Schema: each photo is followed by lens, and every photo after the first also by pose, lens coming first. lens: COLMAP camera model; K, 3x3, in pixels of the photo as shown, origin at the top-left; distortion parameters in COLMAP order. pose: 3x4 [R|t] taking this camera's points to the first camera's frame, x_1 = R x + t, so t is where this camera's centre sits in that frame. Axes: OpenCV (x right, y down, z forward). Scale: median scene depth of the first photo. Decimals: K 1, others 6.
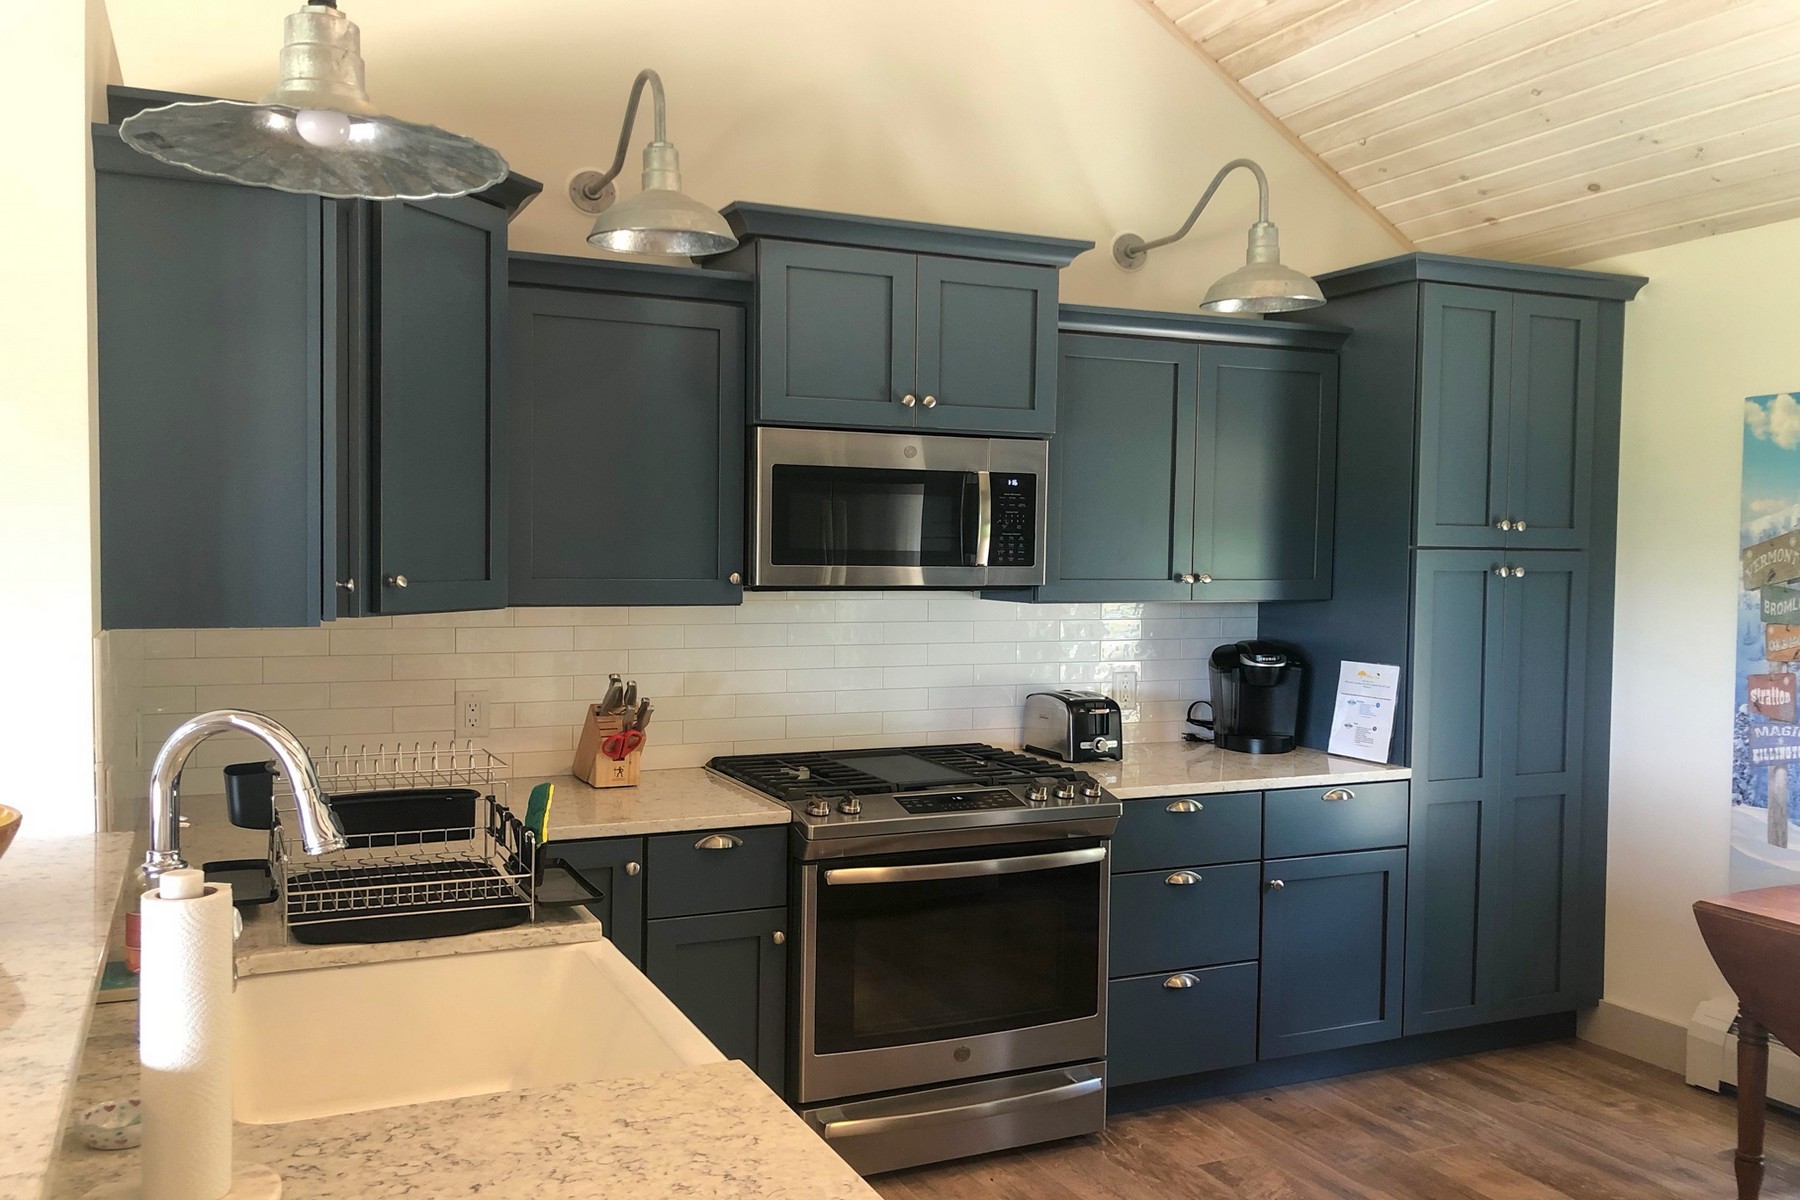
lens RADIAL K [[1502.6, 0, 902.7], [0, 1502.6, 606.0], [0, 0, 1]] dist [0.009649, 0.010231]
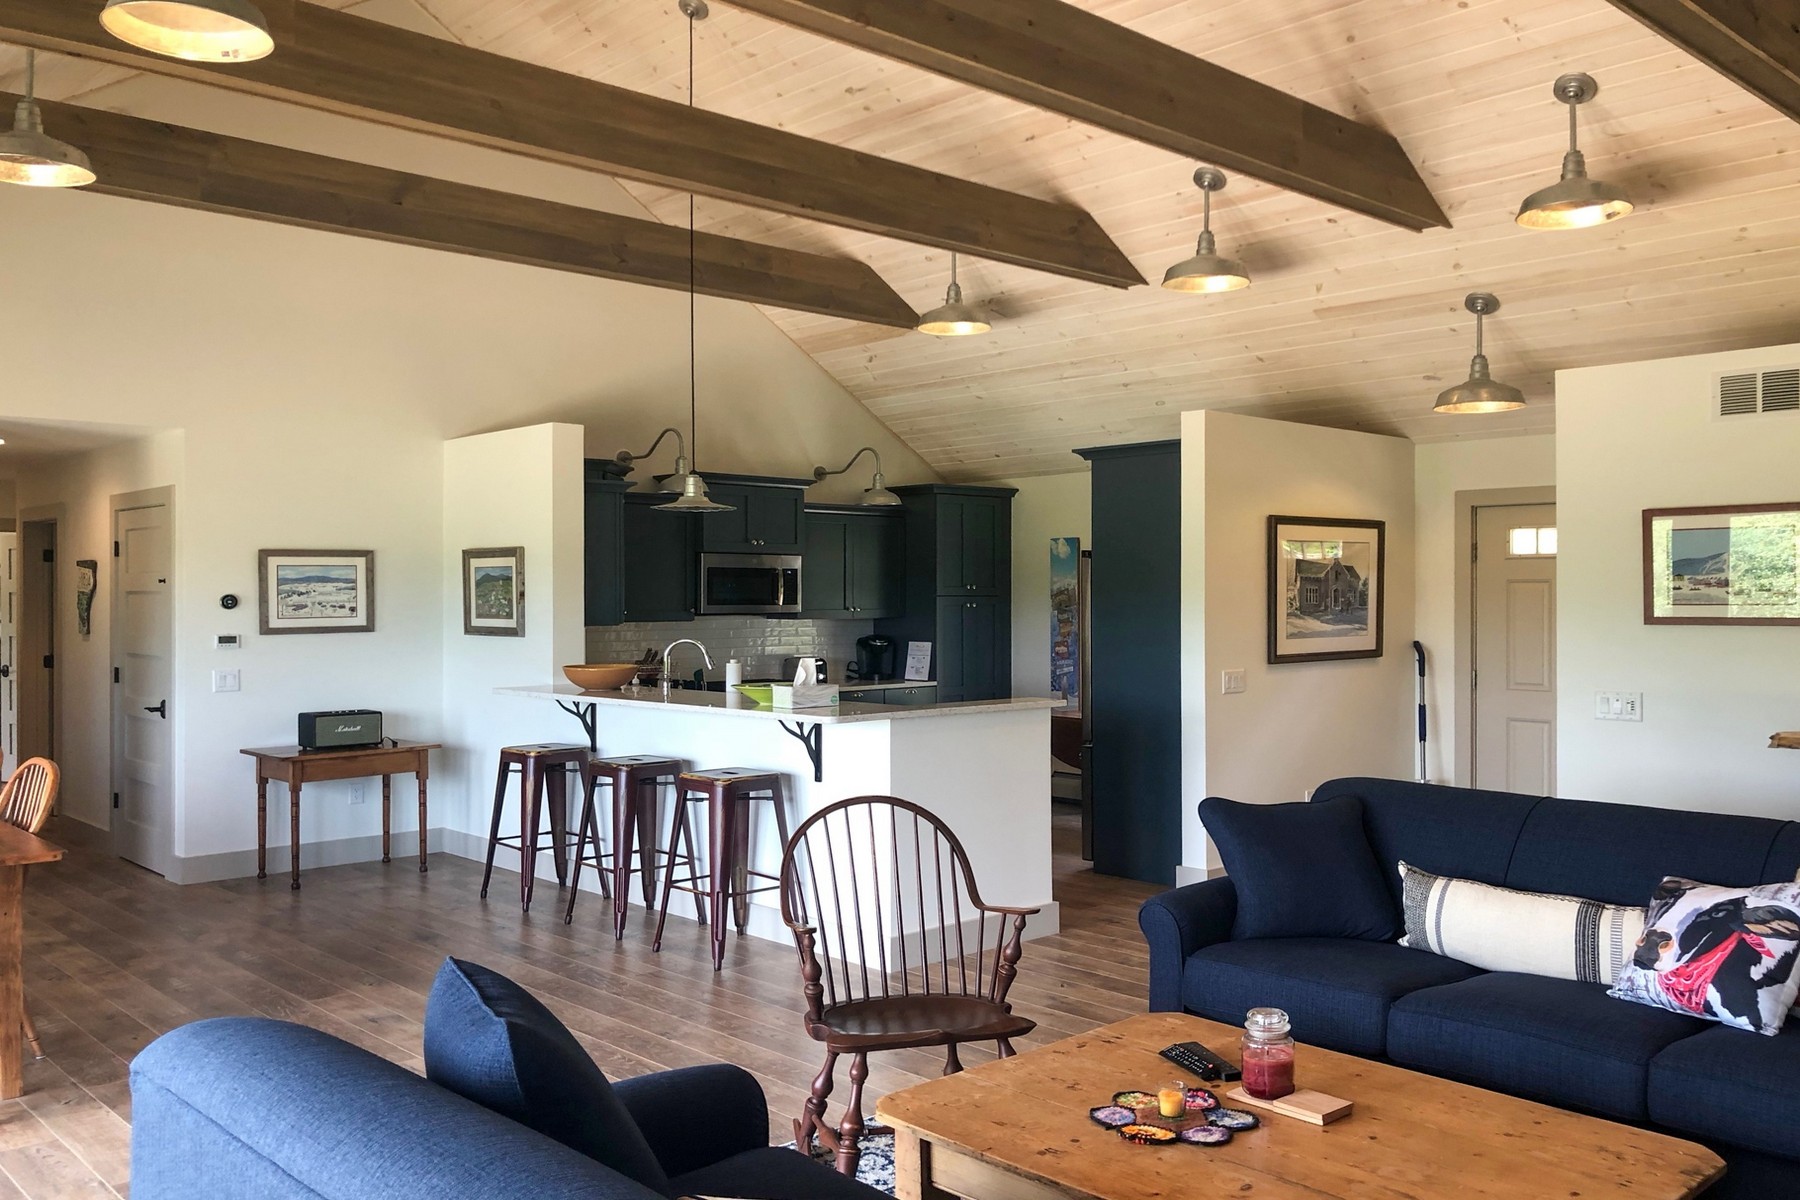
lens RADIAL K [[1502.6, 0, 902.7], [0, 1502.6, 606.0], [0, 0, 1]] dist [0.009649, 0.010231]
pose [[0.950165, -0.014461, 0.311412, -0.505822], [0.024880, 0.999255, -0.029509, 0.051891], [-0.310754, 0.035786, 0.949817, -1.399953]]
